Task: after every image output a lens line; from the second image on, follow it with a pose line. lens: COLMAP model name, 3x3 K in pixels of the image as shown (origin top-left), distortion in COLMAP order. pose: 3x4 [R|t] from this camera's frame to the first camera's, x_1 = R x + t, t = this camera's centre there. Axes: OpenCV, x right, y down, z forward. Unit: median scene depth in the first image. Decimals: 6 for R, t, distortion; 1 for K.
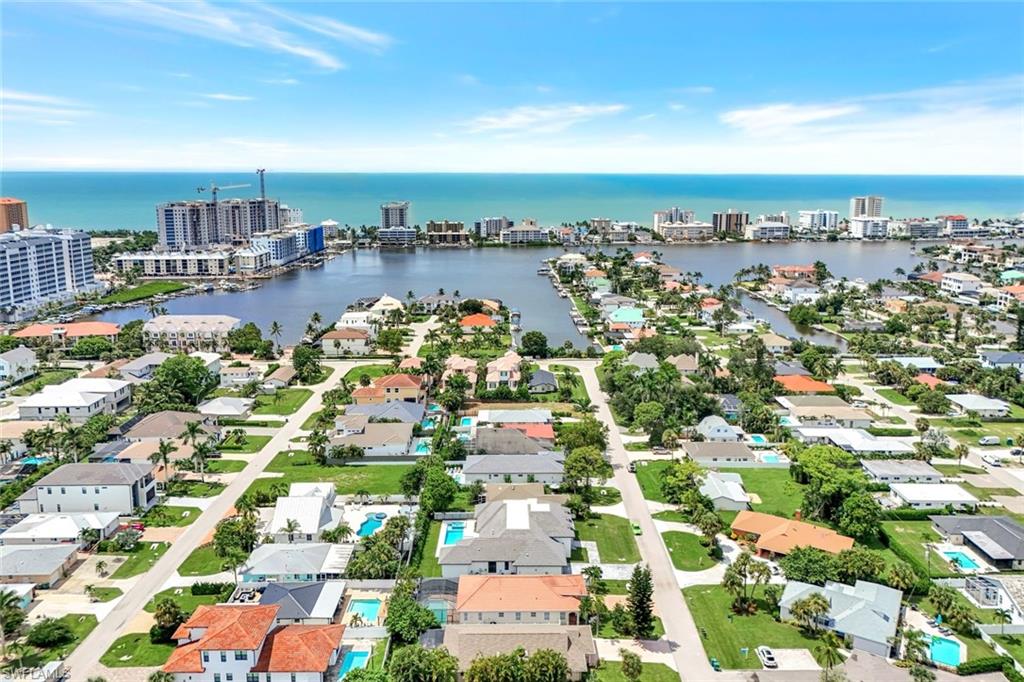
lens RADIAL K [[753.6, 0, 513.5], [0, 753.6, 306.3], [0, 0, 1]] dist [0.085512, -0.082256]
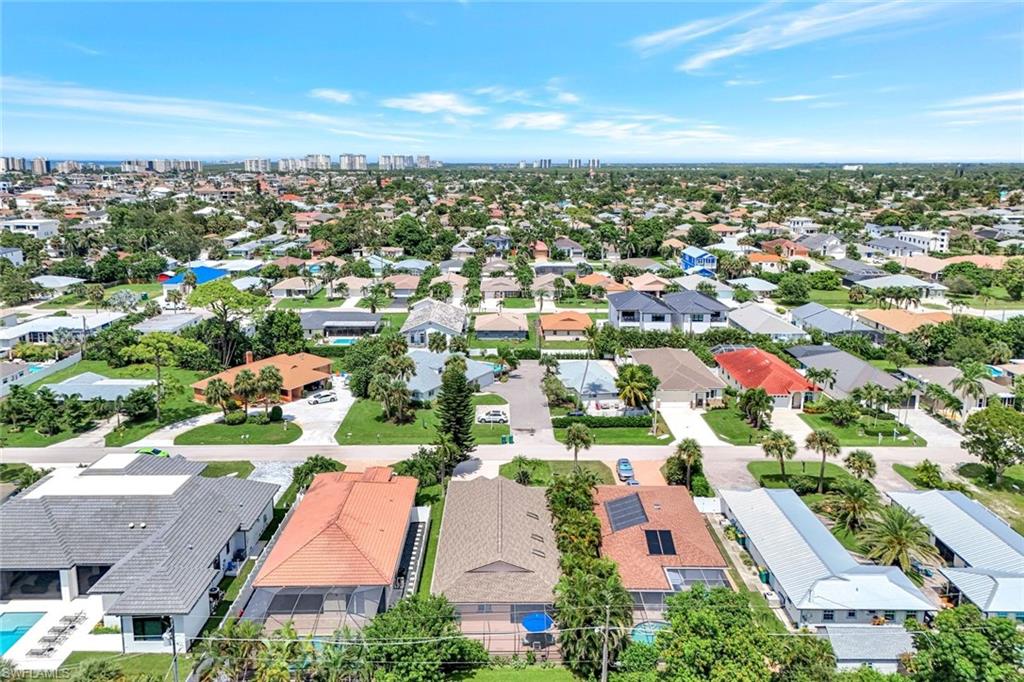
lens RADIAL K [[753.6, 0, 513.5], [0, 753.6, 306.3], [0, 0, 1]] dist [0.085512, -0.082256]
pose [[0.000511, -0.190111, 0.981762, -0.251027], [0.169917, 0.967503, 0.187261, 0.071399], [-0.985458, 0.166723, 0.032798, 0.422506]]
